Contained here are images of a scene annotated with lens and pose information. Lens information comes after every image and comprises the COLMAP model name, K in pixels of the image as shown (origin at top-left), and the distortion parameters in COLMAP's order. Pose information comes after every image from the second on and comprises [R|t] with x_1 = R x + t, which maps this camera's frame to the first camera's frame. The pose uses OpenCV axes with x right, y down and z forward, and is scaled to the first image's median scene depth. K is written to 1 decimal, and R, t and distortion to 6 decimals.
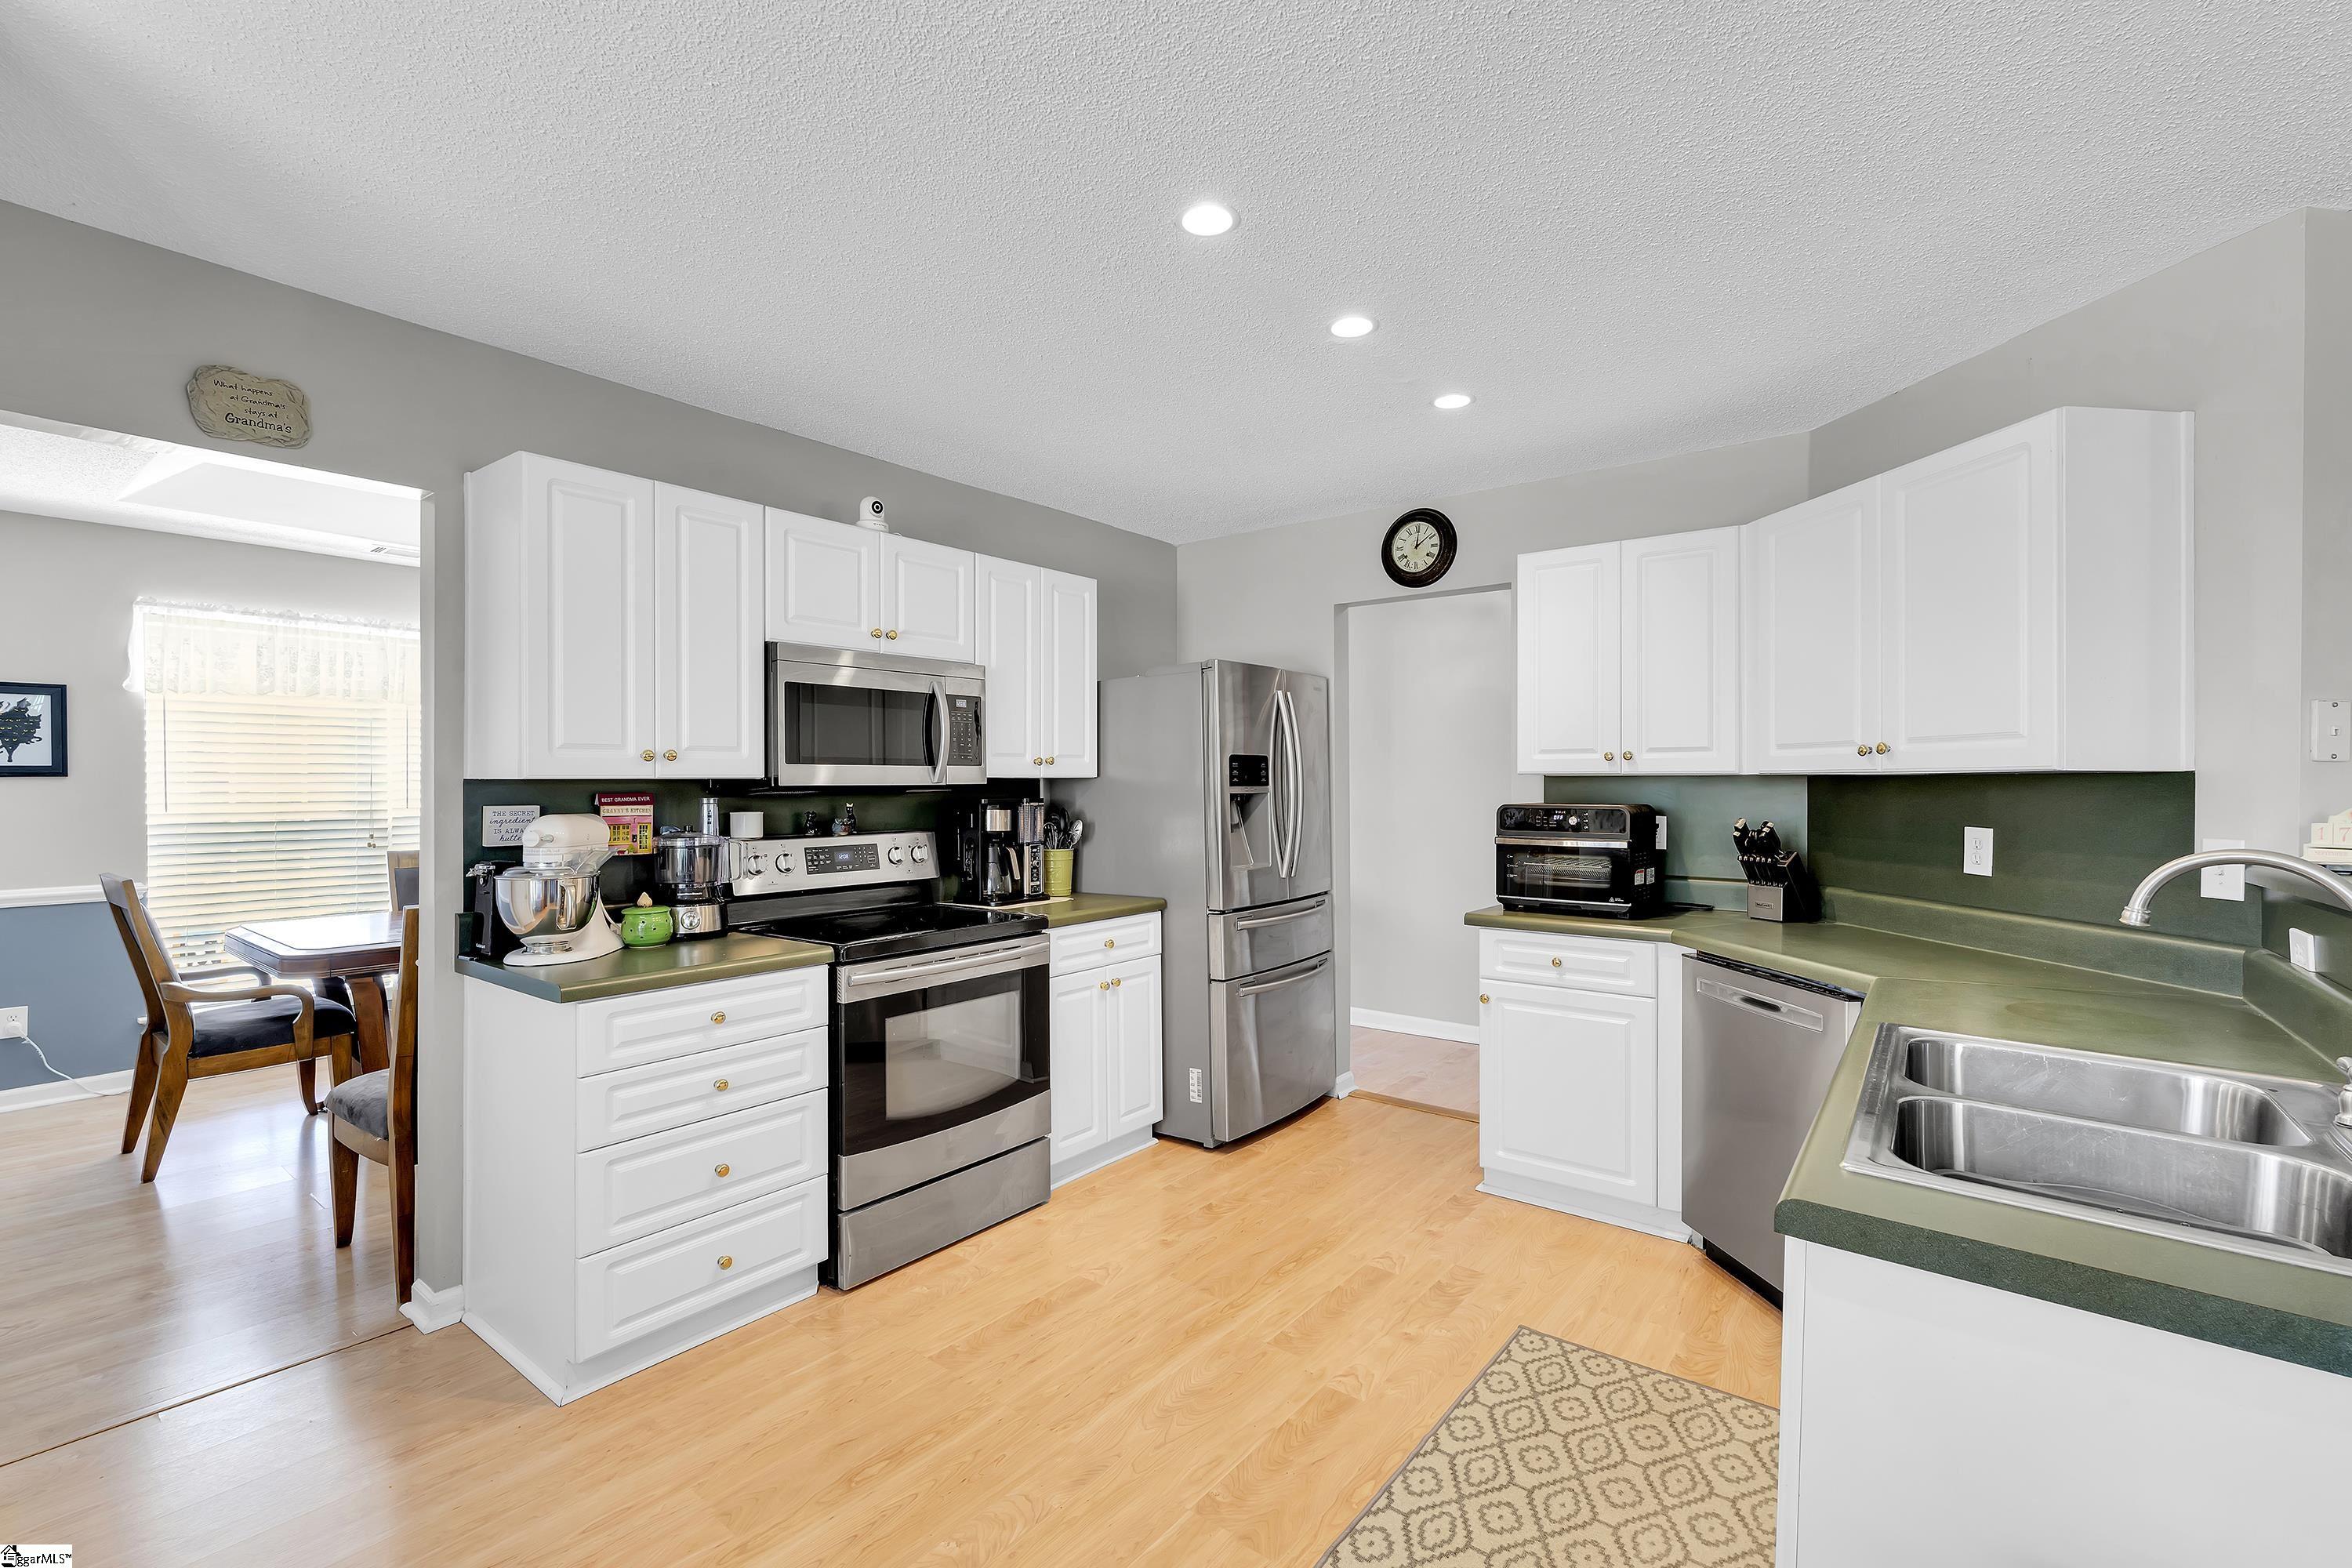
lens RADIAL K [[1051.0, 0, 1165.6], [0, 1051.0, 794.9], [0, 0, 1]] dist [-0.006055, -0.000645]
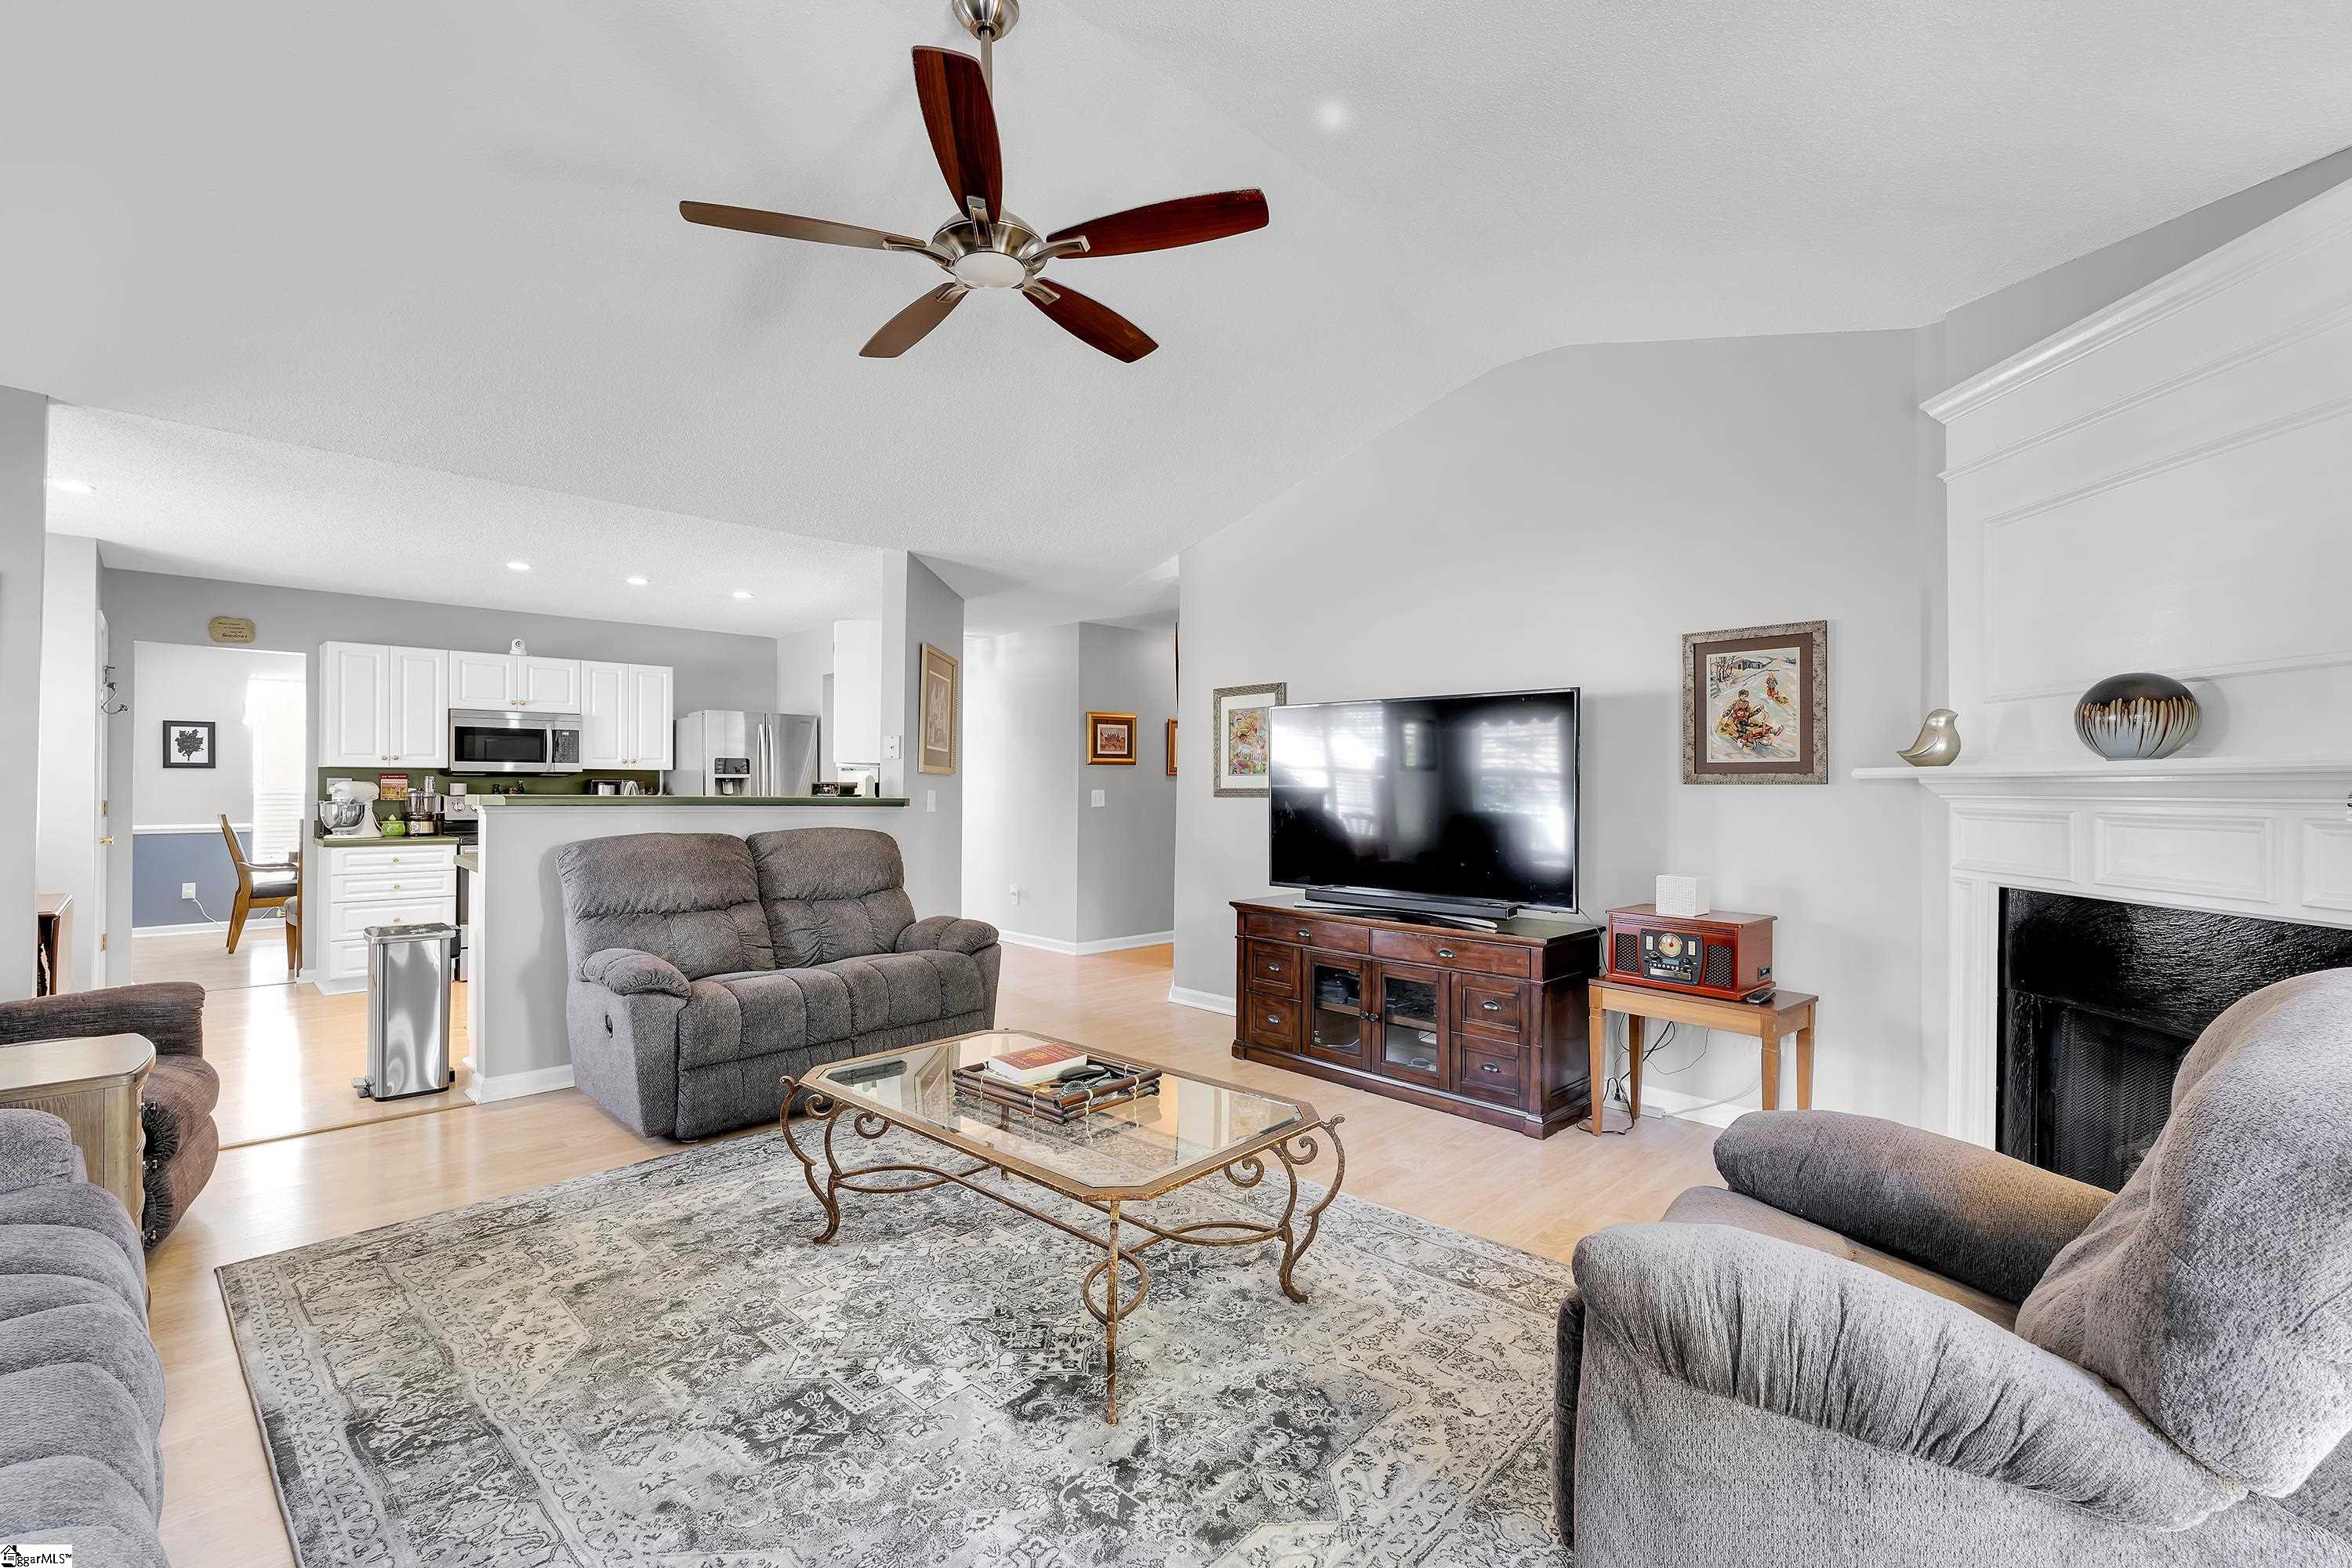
lens RADIAL K [[1042.1, 0, 1166.7], [0, 1042.1, 775.5], [0, 0, 1]] dist [0.000905, -0.000256]
pose [[0.990856, 0.002082, -0.134906, 1.478343], [-0.004875, 0.999781, -0.020371, 0.040420], [0.134834, 0.020842, 0.990649, -1.053432]]
